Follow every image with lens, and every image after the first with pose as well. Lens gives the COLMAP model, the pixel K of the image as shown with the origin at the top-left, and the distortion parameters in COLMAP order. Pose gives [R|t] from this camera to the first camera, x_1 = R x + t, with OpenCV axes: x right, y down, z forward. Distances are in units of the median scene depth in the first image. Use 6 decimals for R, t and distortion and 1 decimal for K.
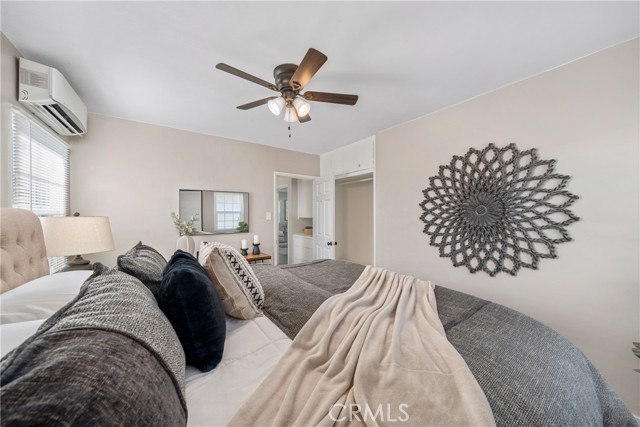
lens RADIAL K [[213.7, 0, 320.4], [0, 213.7, 216.7], [0, 0, 1]] dist [-0.000150, -0.000006]
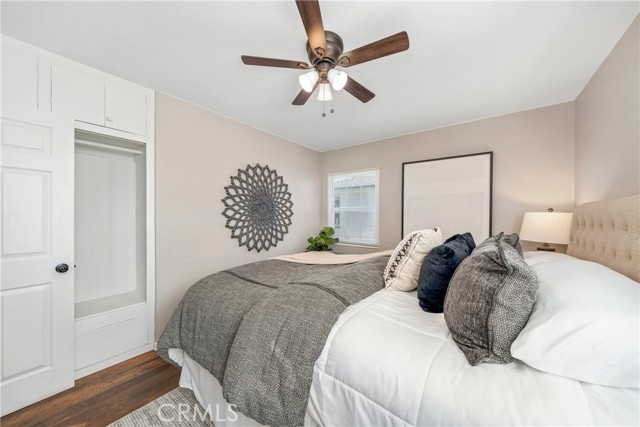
lens RADIAL K [[251.2, 0, 320.0], [0, 251.2, 213.7], [0, 0, 1]] dist [-0.001770, 0.001271]
pose [[-0.321154, -0.000630, 0.947027, -0.986434], [-0.004487, 0.999990, -0.000856, 0.008017], [-0.947016, -0.004524, -0.321153, 1.136317]]
